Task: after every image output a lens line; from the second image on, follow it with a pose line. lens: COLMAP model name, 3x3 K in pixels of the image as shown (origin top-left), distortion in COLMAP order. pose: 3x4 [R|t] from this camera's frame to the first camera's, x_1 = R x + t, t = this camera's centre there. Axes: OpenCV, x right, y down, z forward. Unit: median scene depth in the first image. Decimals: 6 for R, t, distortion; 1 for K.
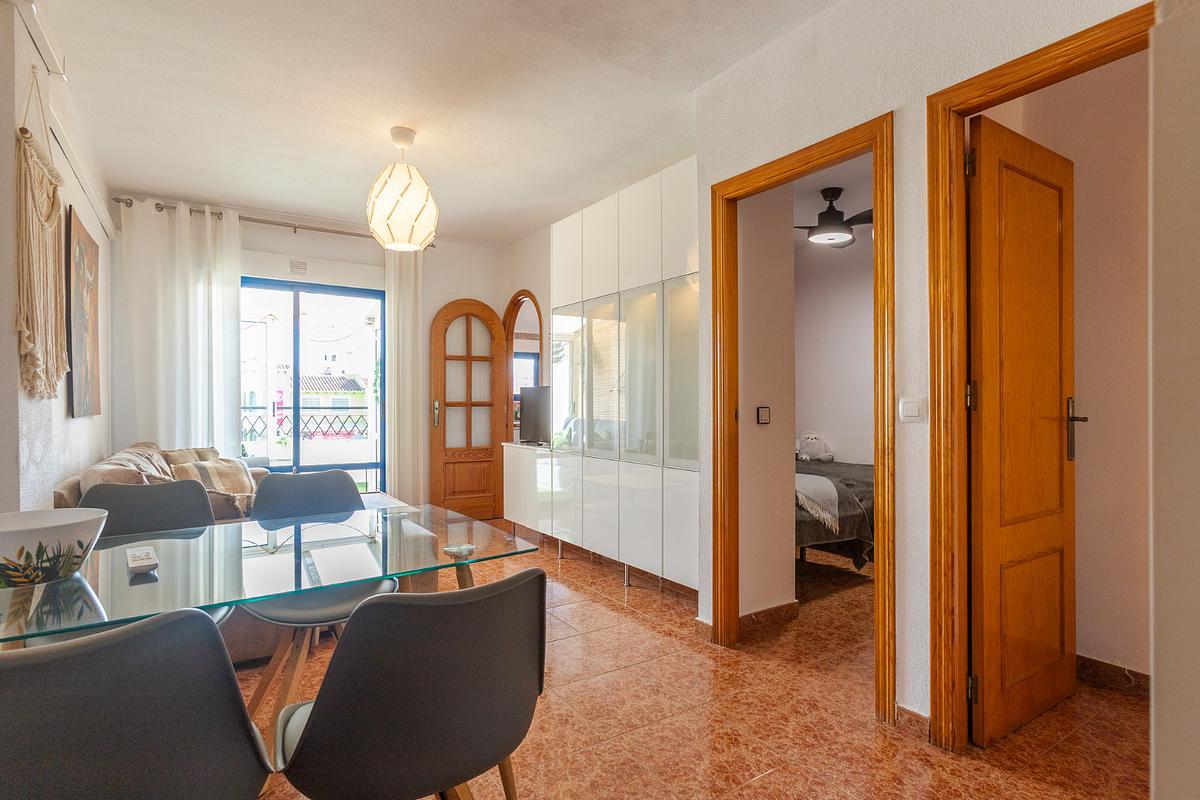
lens RADIAL K [[610.0, 0, 596.9], [0, 610.0, 402.2], [0, 0, 1]] dist [-0.013859, 0.010786]
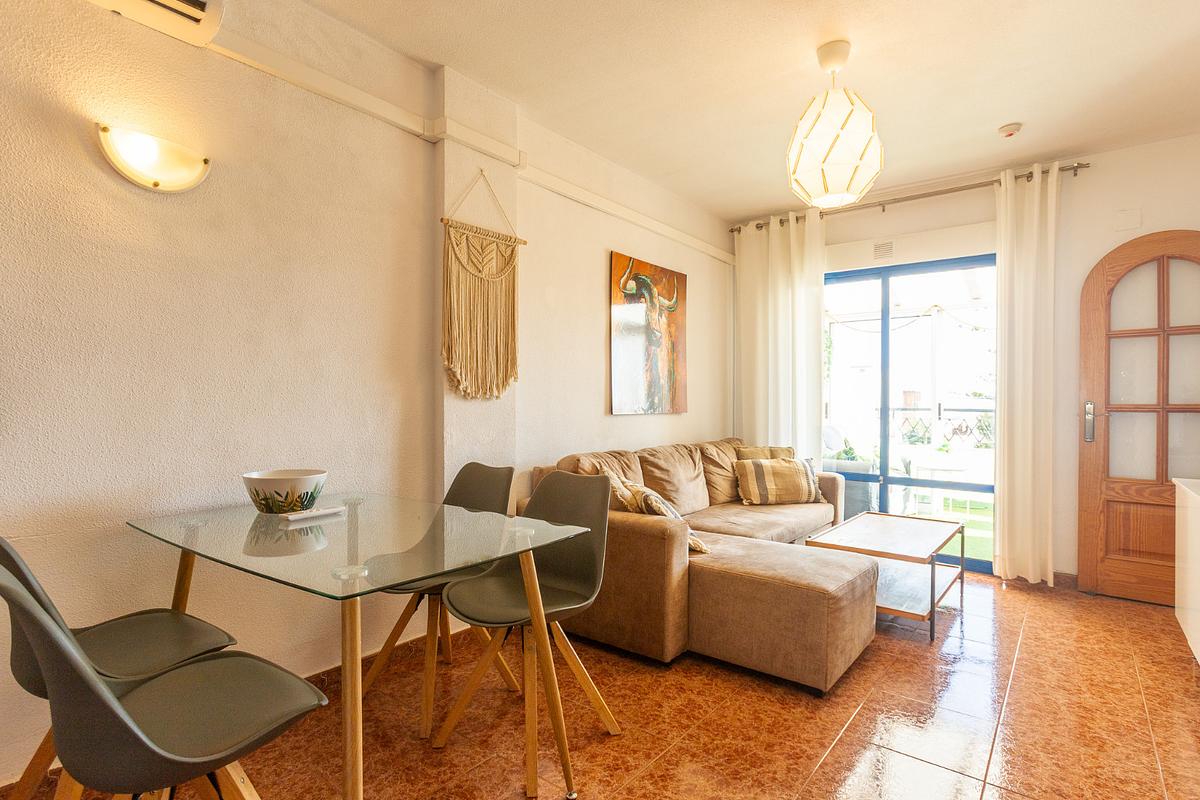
lens RADIAL K [[610.0, 0, 612.3], [0, 610.0, 405.1], [0, 0, 1]] dist [-0.013859, 0.010786]
pose [[0.306441, 0.008937, -0.951848, 0.224963], [-0.003561, 0.999960, 0.008242, -0.003690], [0.951883, 0.000864, 0.306460, 0.355997]]
